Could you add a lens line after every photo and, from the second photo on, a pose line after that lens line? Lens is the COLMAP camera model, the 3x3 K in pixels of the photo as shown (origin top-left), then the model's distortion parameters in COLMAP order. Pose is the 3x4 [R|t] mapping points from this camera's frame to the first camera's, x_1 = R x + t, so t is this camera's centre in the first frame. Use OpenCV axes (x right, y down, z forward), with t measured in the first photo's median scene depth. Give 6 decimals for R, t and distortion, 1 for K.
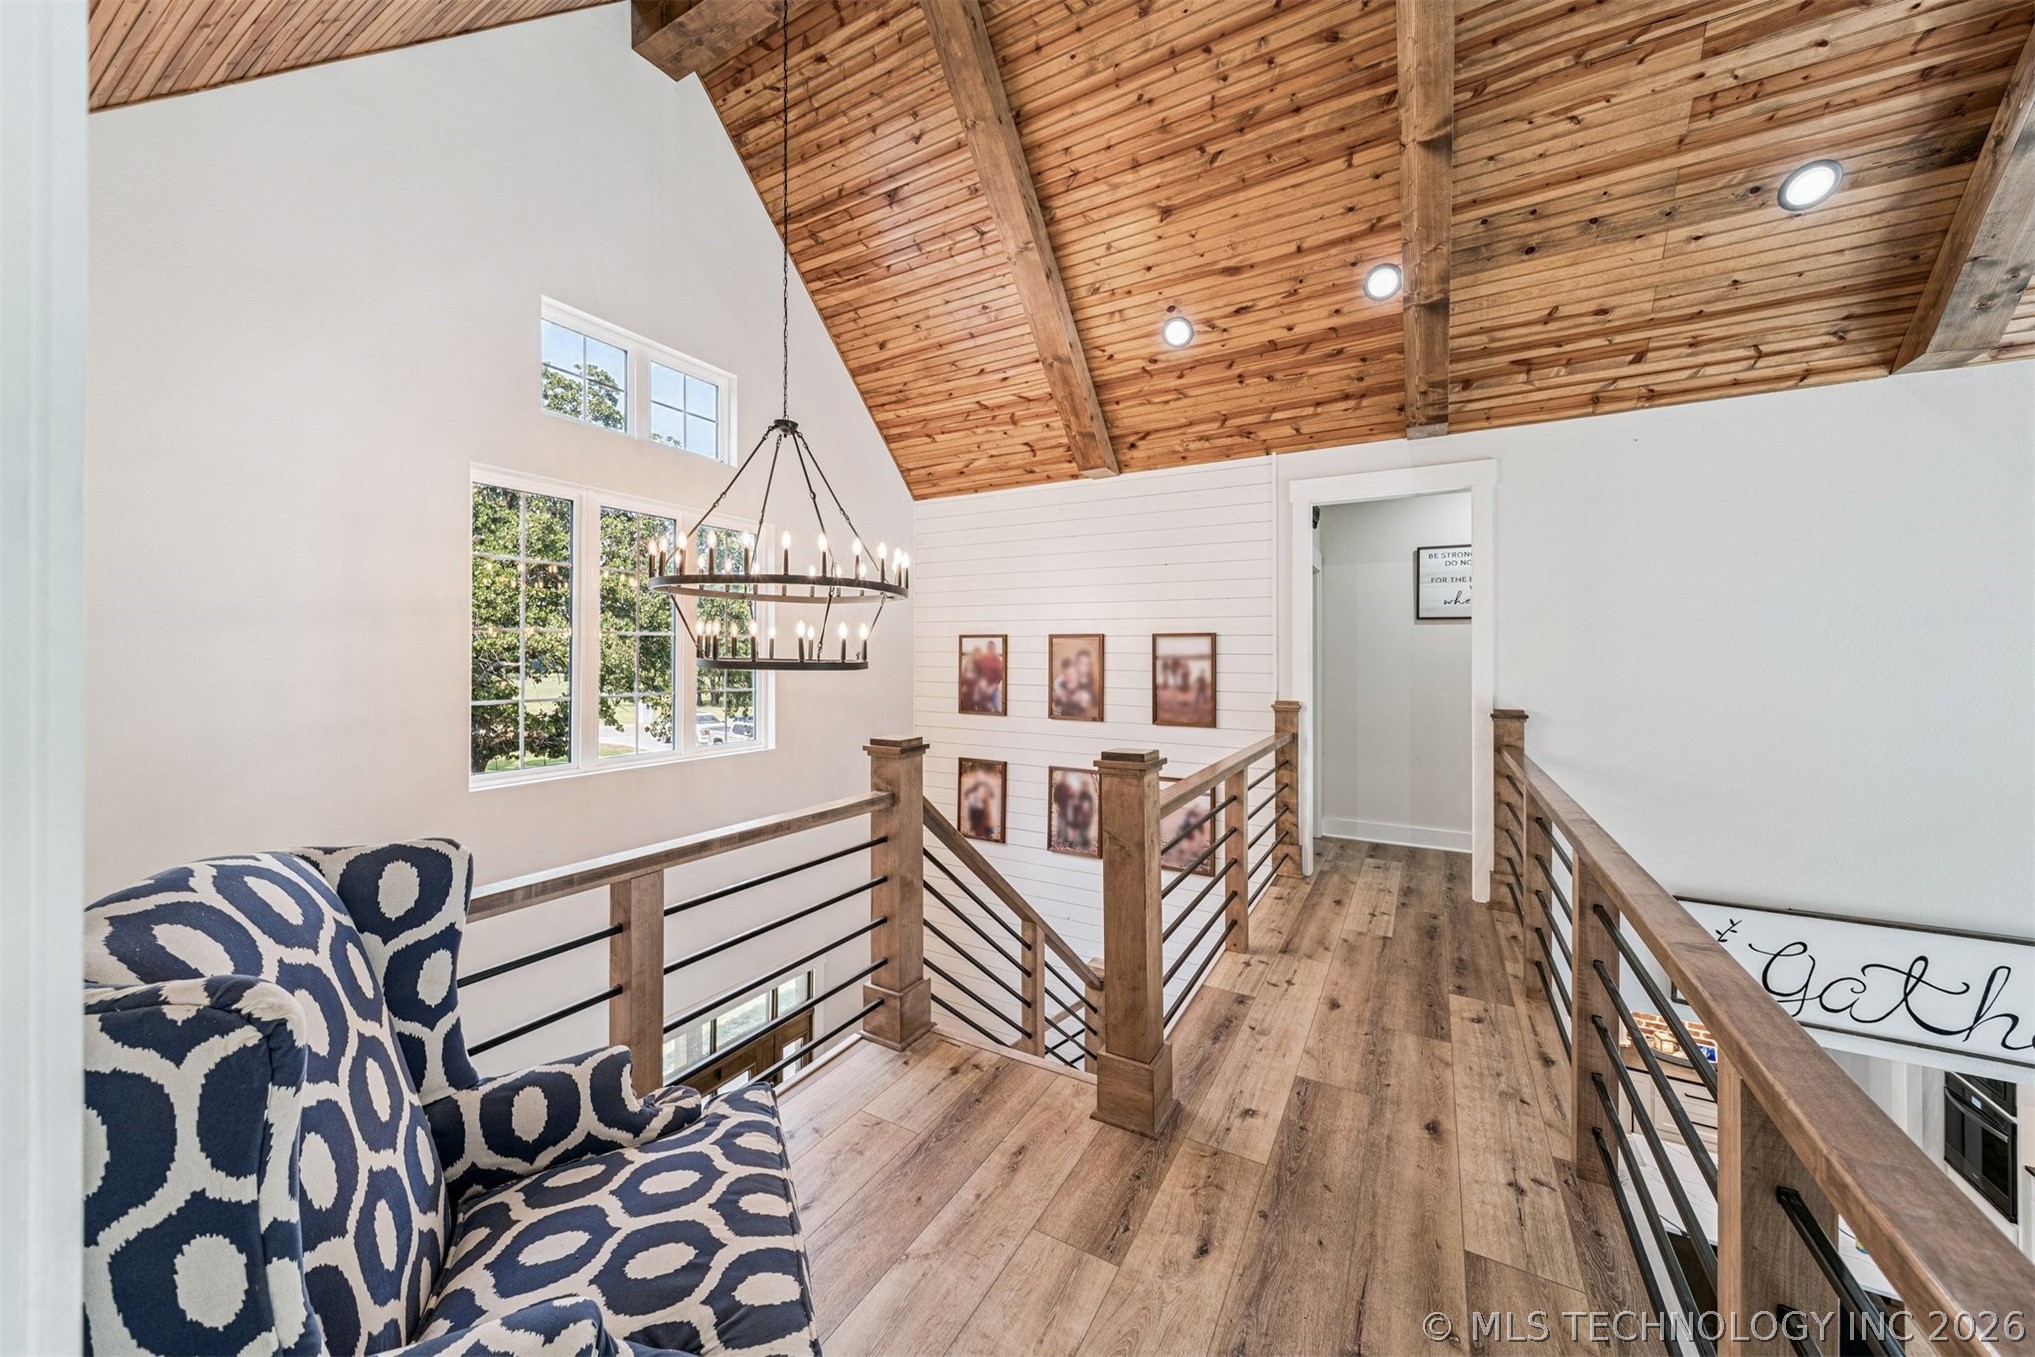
lens RADIAL K [[717.8, 0, 1012.0], [0, 717.8, 650.7], [0, 0, 1]] dist [0.001277, -0.001262]
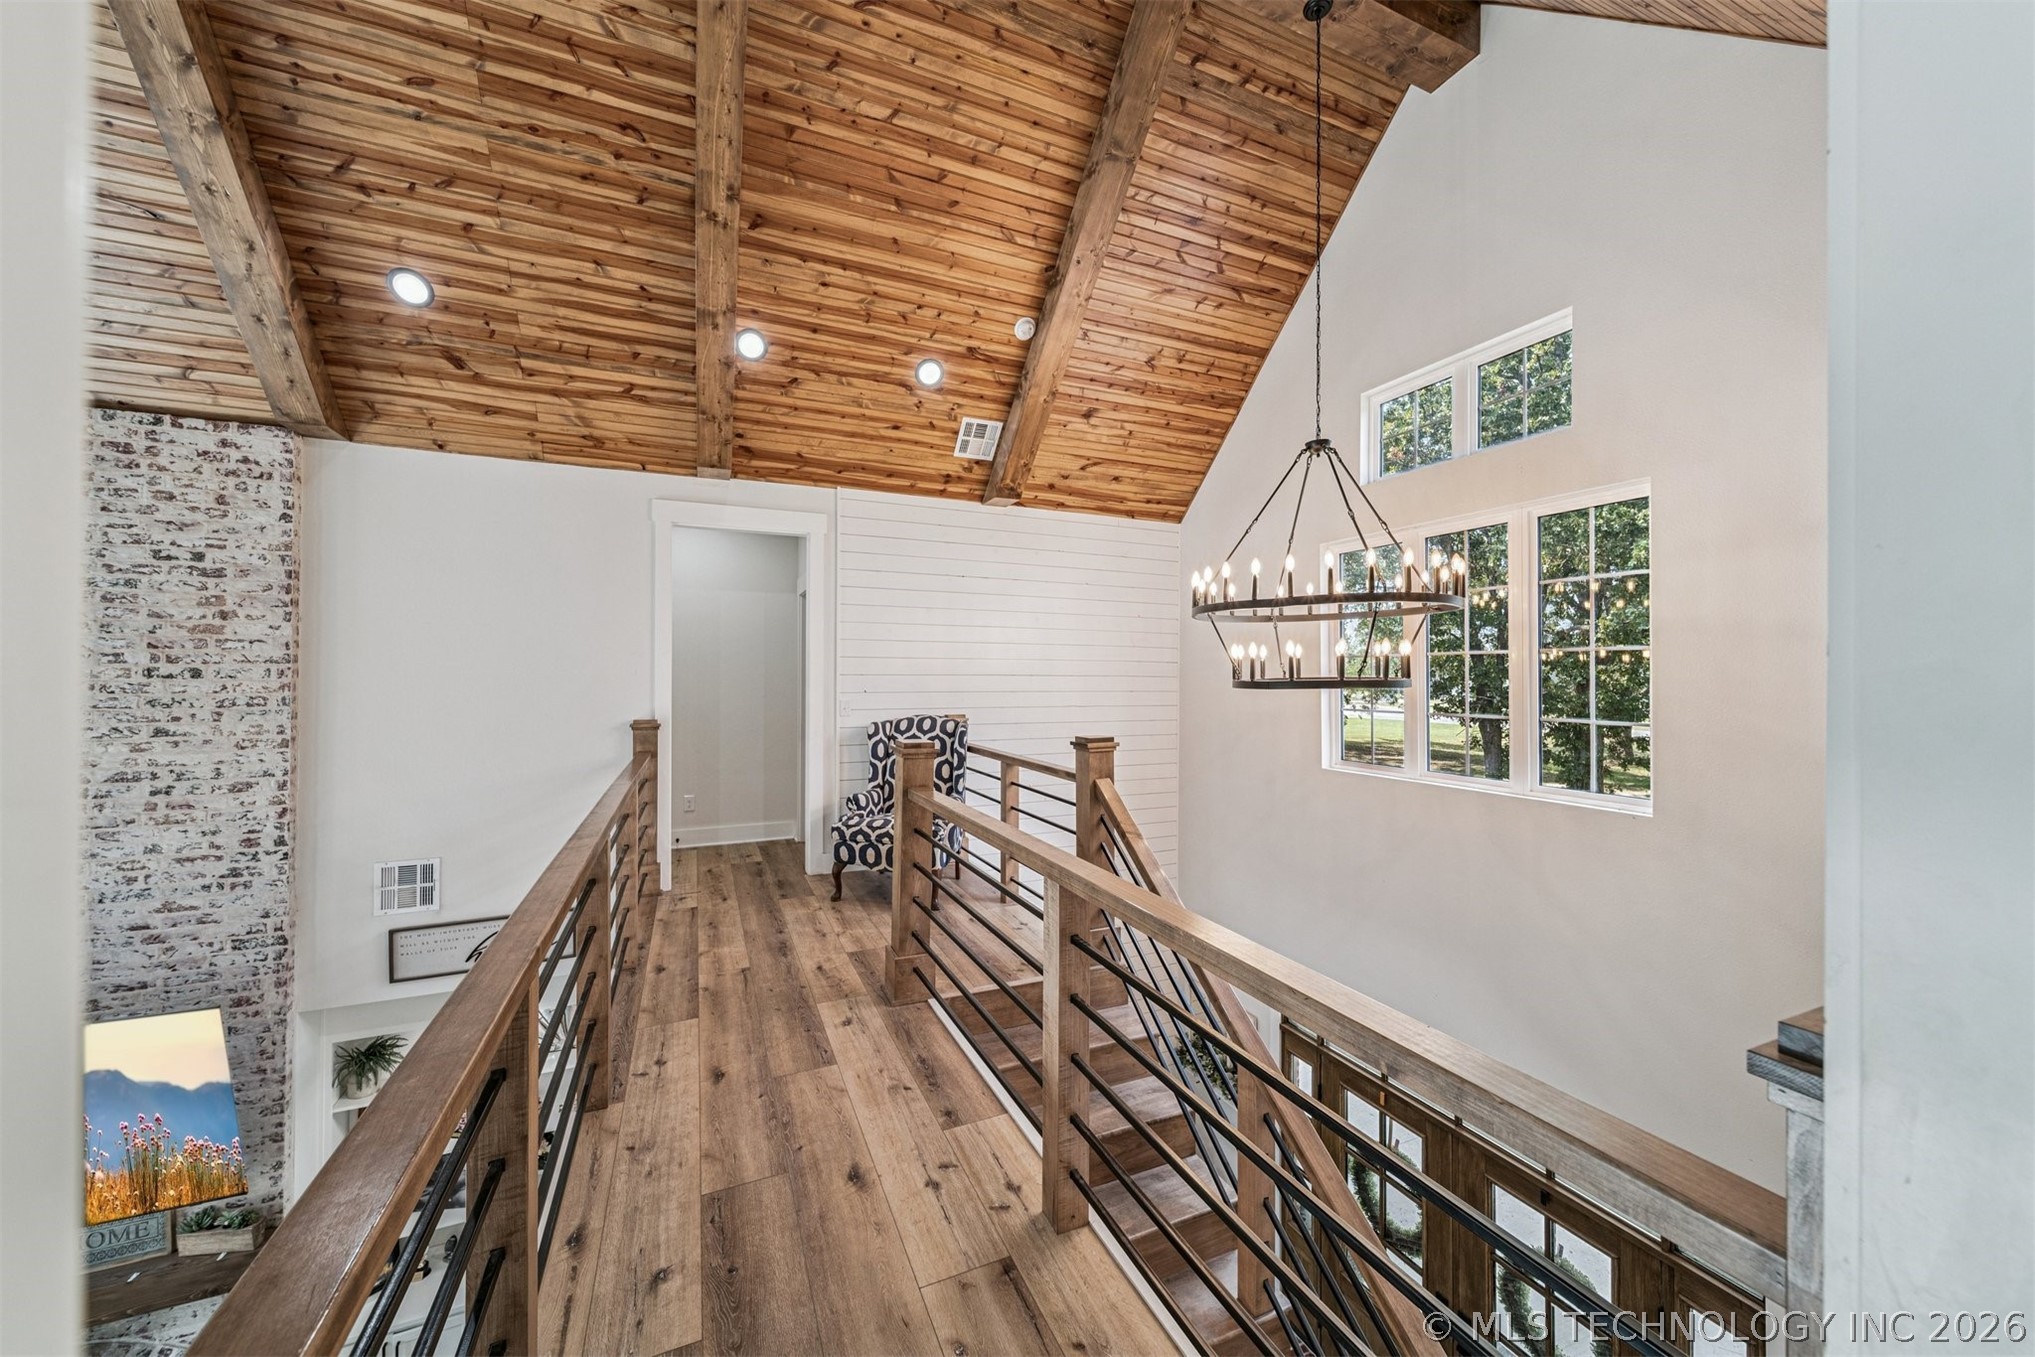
lens RADIAL K [[717.8, 0, 1001.2], [0, 717.8, 686.2], [0, 0, 1]] dist [0.001277, -0.001262]
pose [[-0.599681, 0.014169, -0.800114, 1.113890], [0.009592, 0.999899, 0.010518, 0.016448], [0.800182, -0.001368, -0.599756, 1.865003]]
